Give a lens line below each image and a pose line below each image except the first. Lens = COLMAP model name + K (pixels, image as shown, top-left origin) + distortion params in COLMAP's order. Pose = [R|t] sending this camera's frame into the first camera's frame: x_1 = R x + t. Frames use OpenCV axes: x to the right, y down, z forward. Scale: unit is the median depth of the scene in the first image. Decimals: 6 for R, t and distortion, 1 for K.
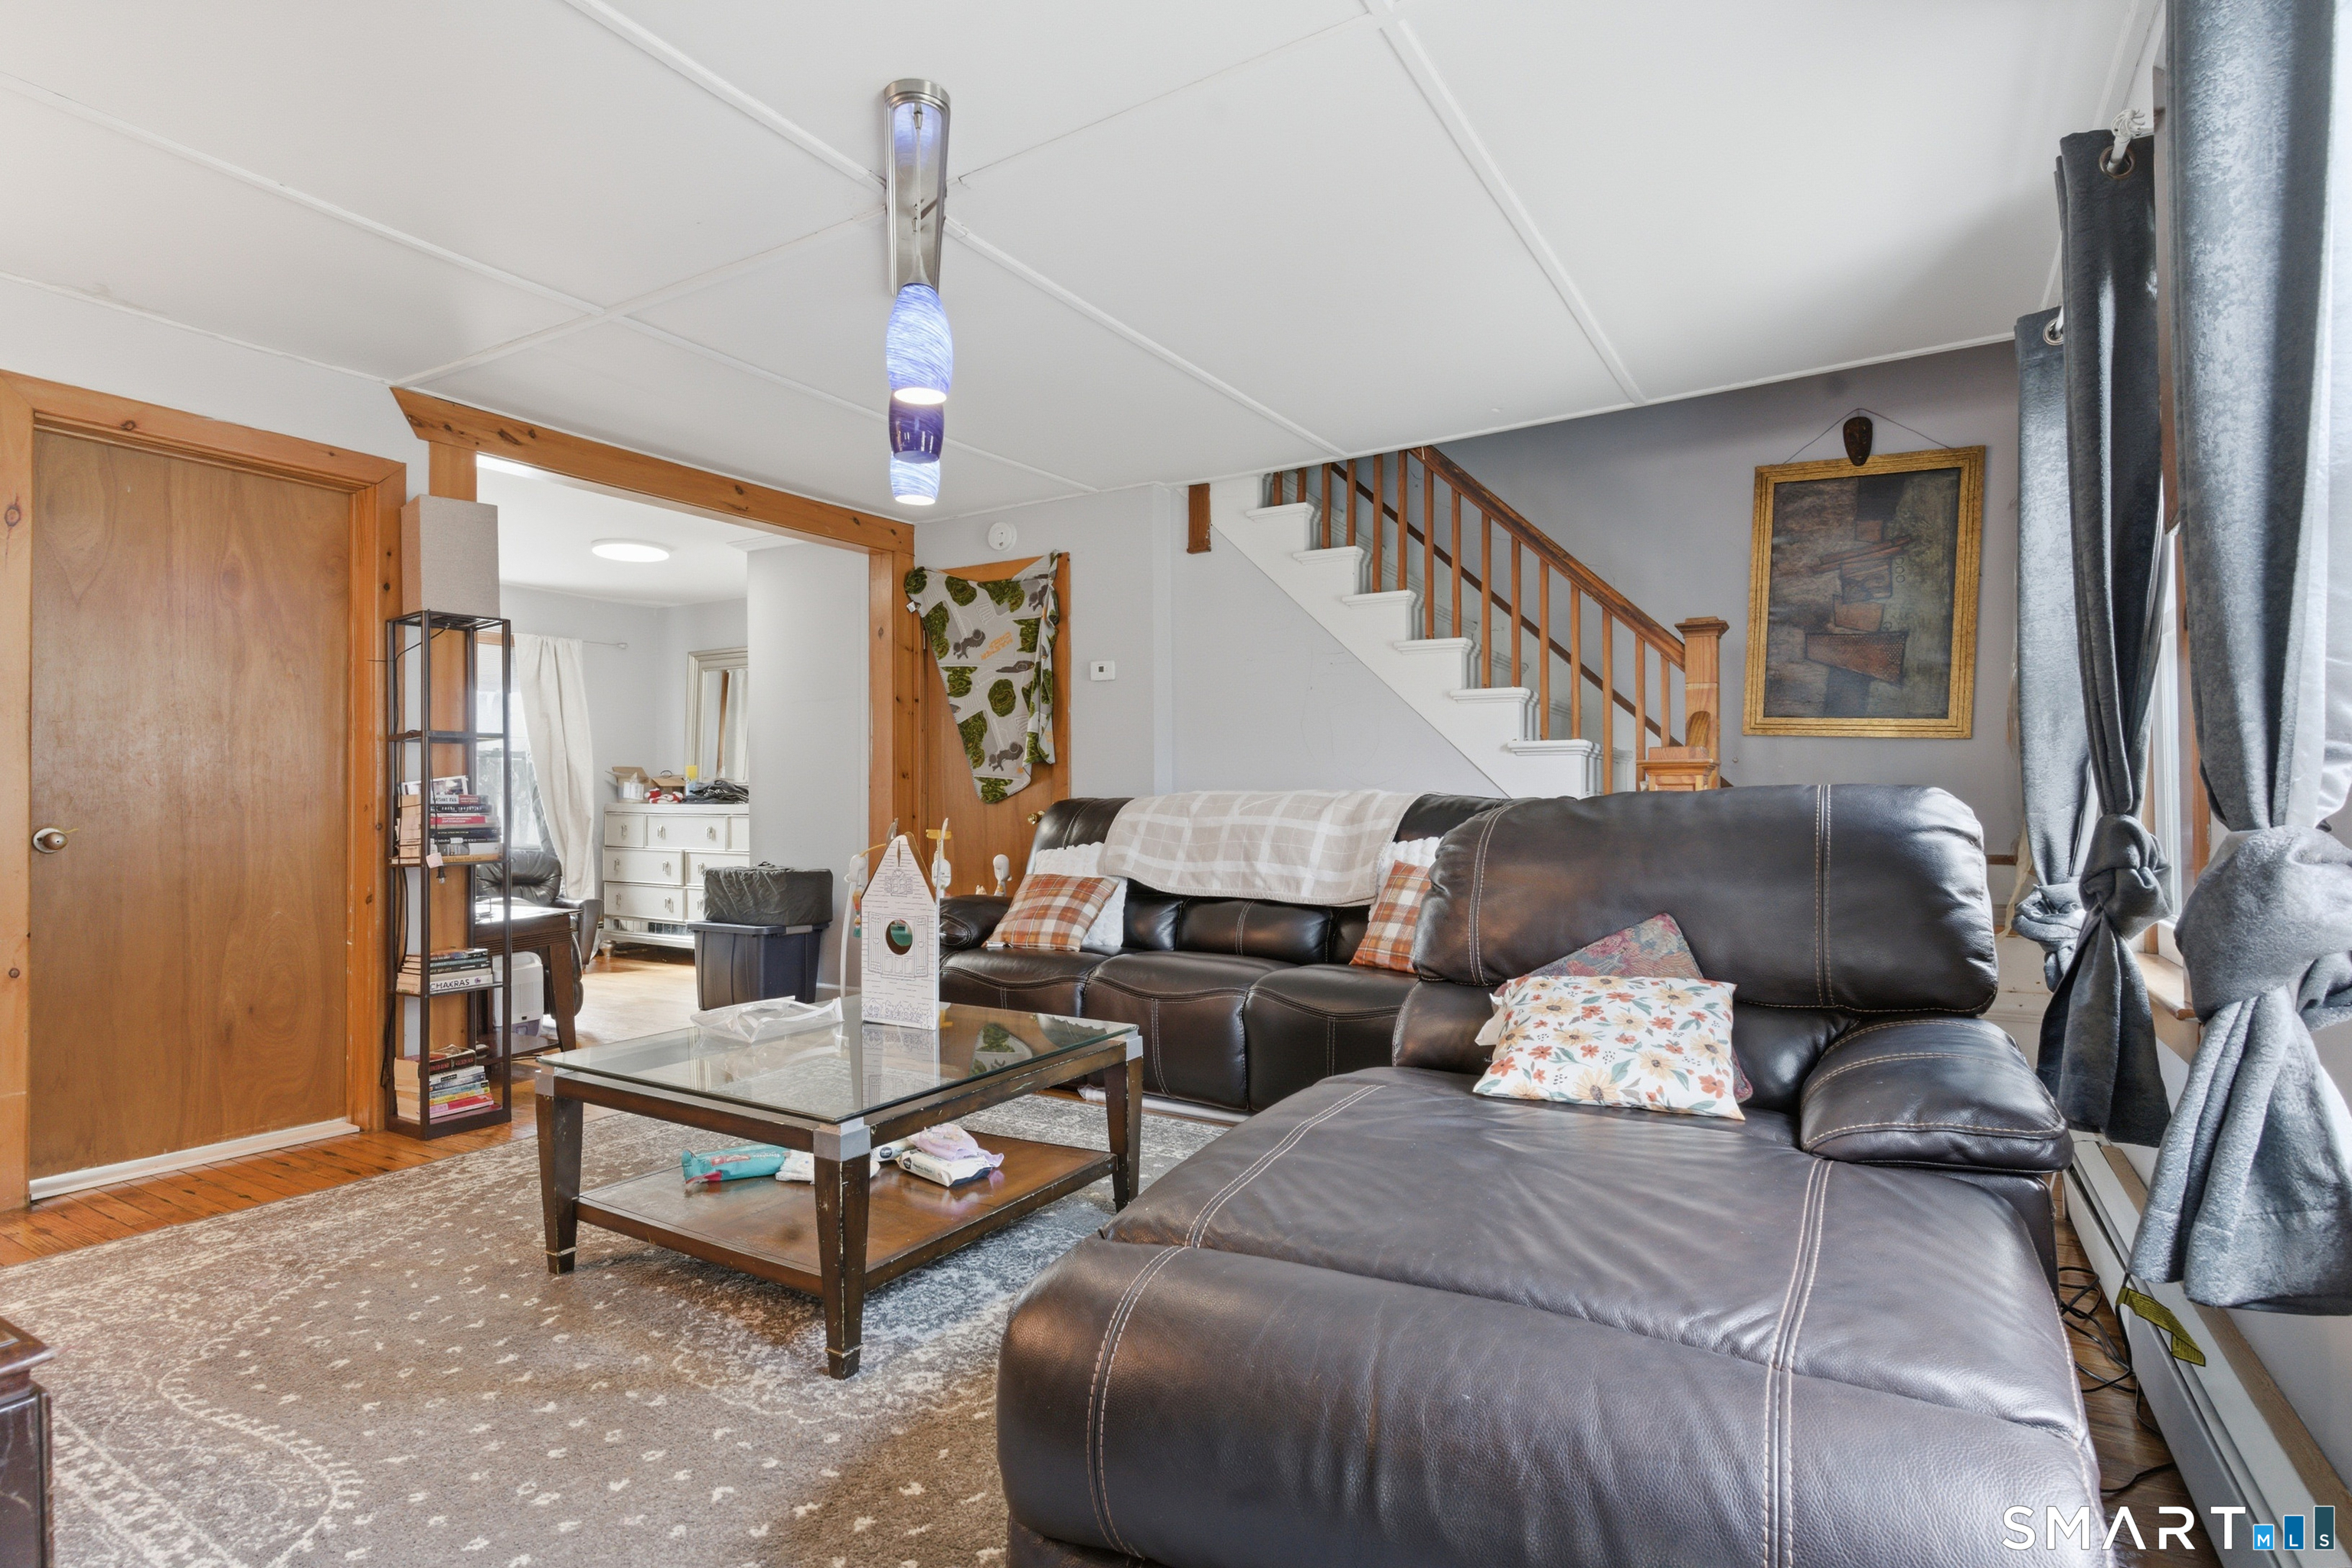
lens RADIAL K [[1145.0, 0, 1193.4], [0, 1145.0, 789.7], [0, 0, 1]] dist [-0.003867, 0.001071]
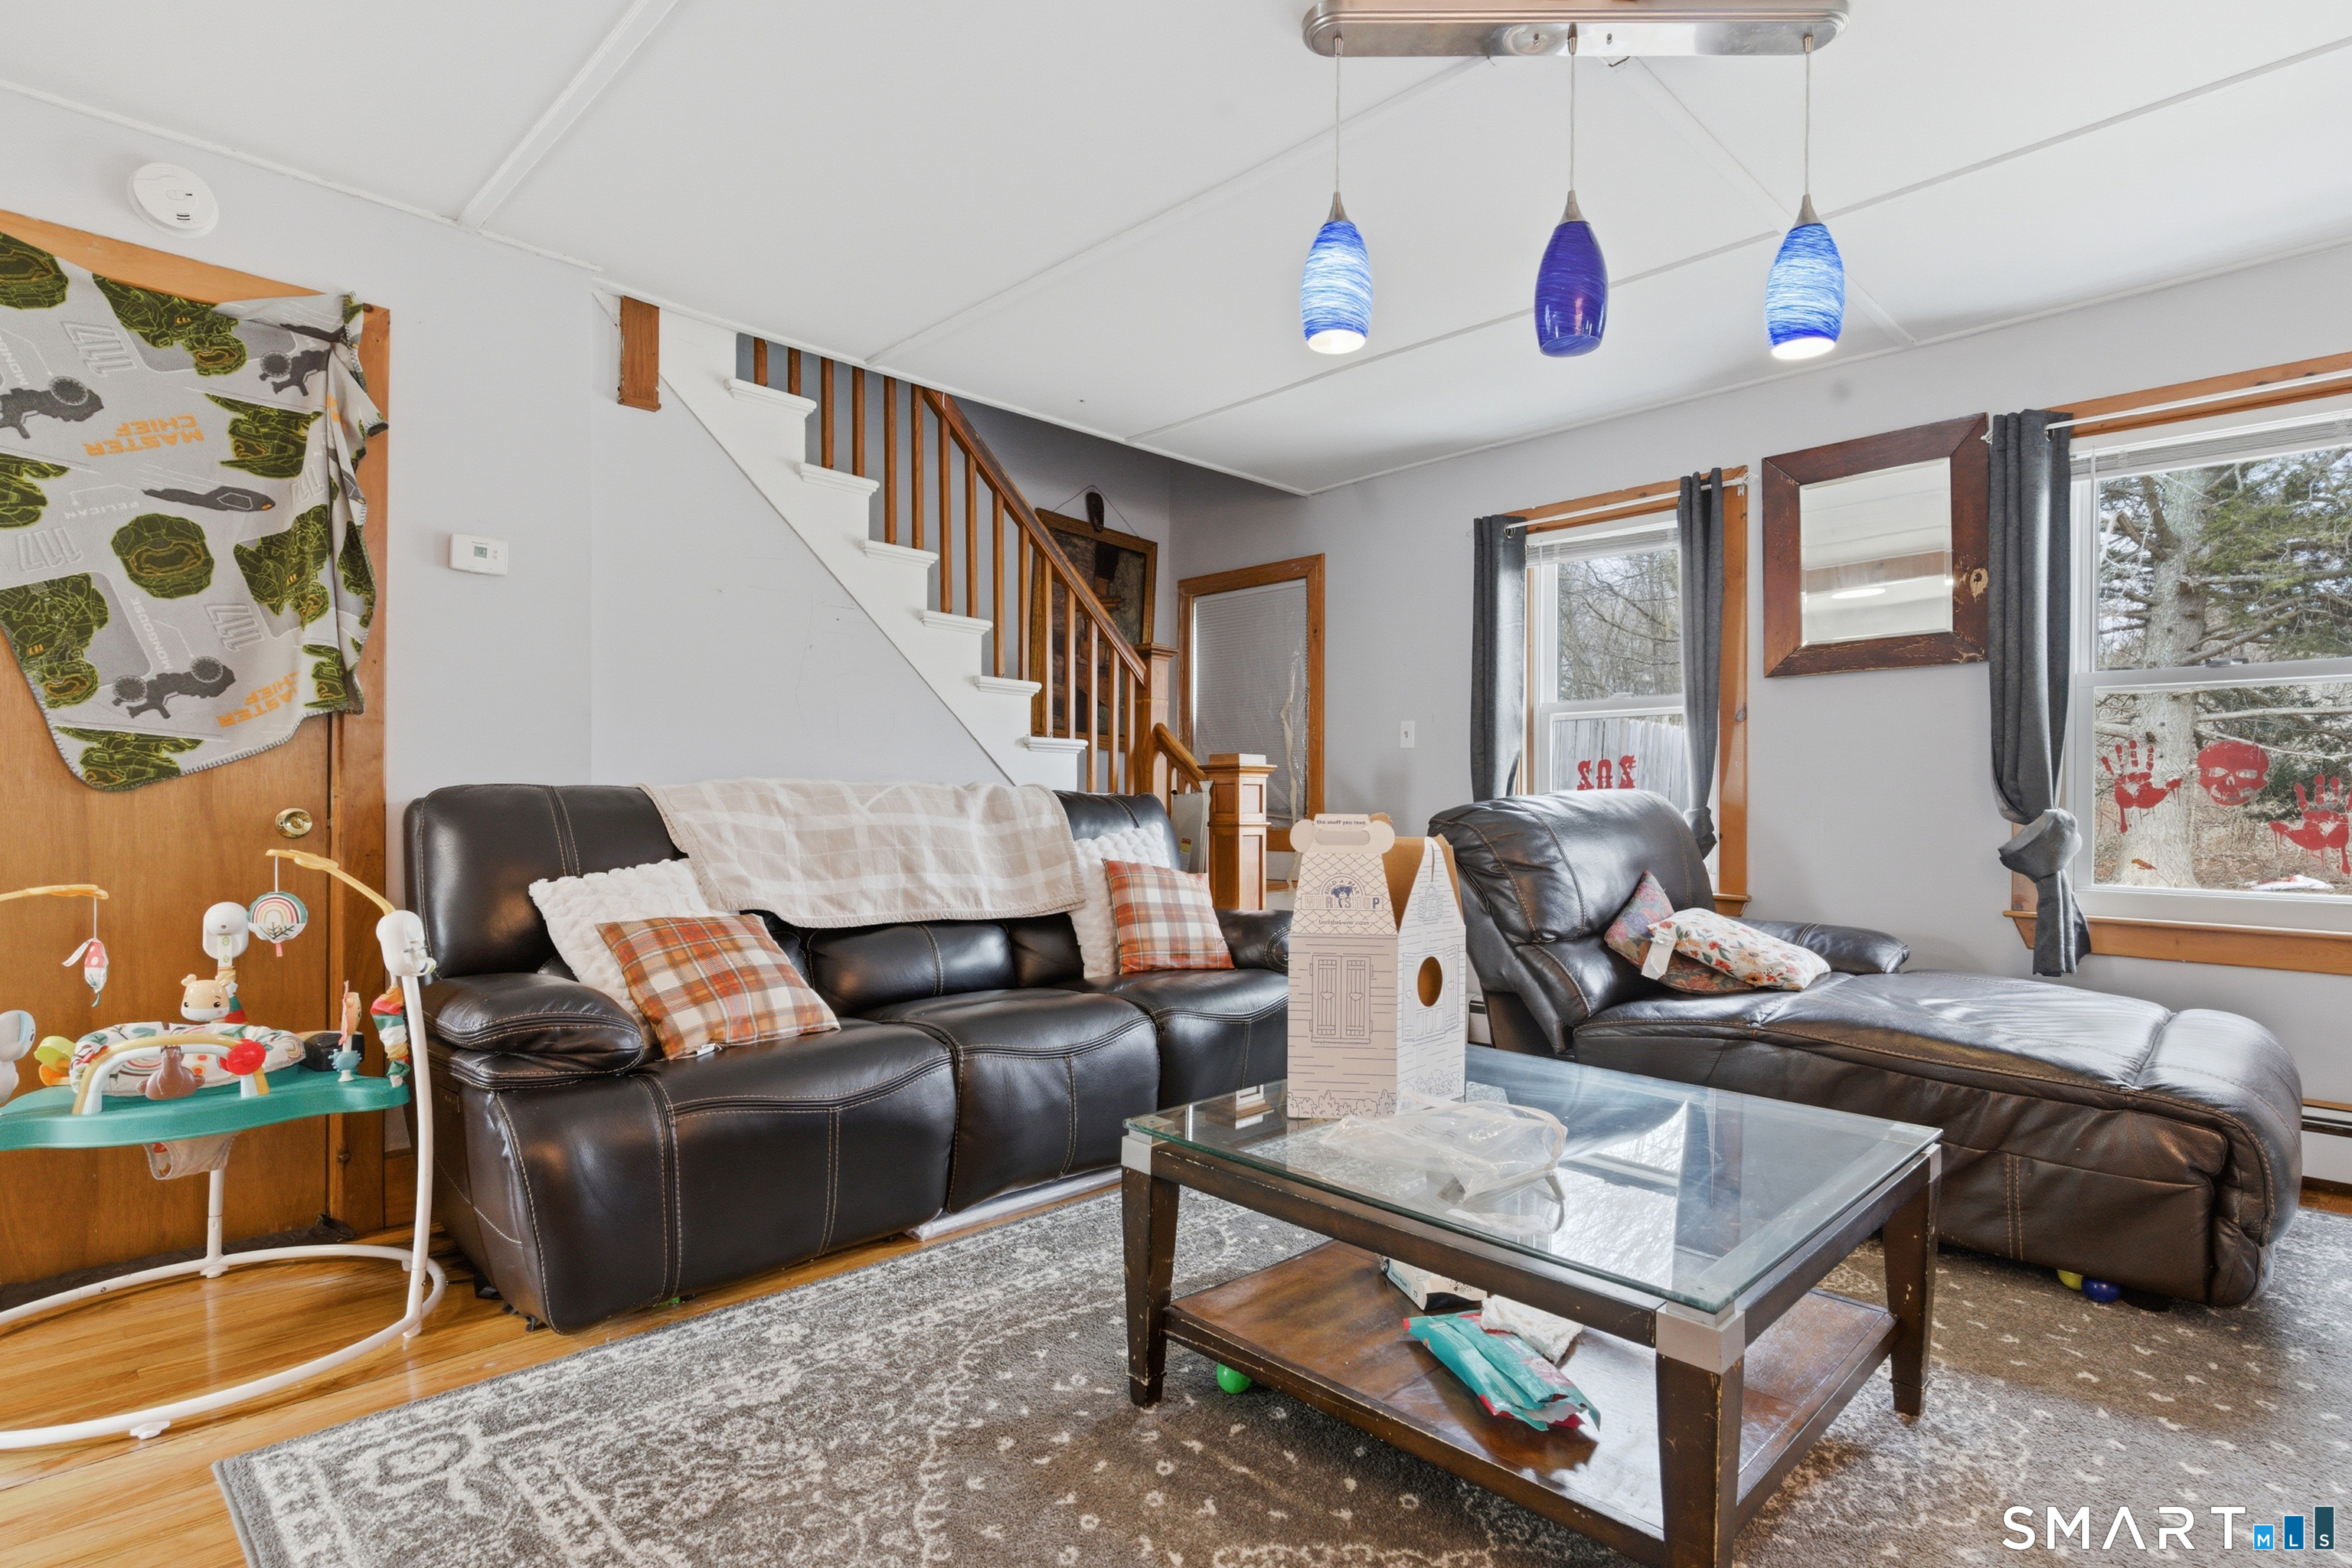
lens RADIAL K [[1145.0, 0, 1189.1], [0, 1145.0, 806.3], [0, 0, 1]] dist [-0.003867, 0.001071]
pose [[0.253892, 0.003810, 0.967225, -0.511979], [-0.012269, 0.999924, -0.000718, 0.013744], [-0.967155, -0.011685, 0.253920, 0.509529]]
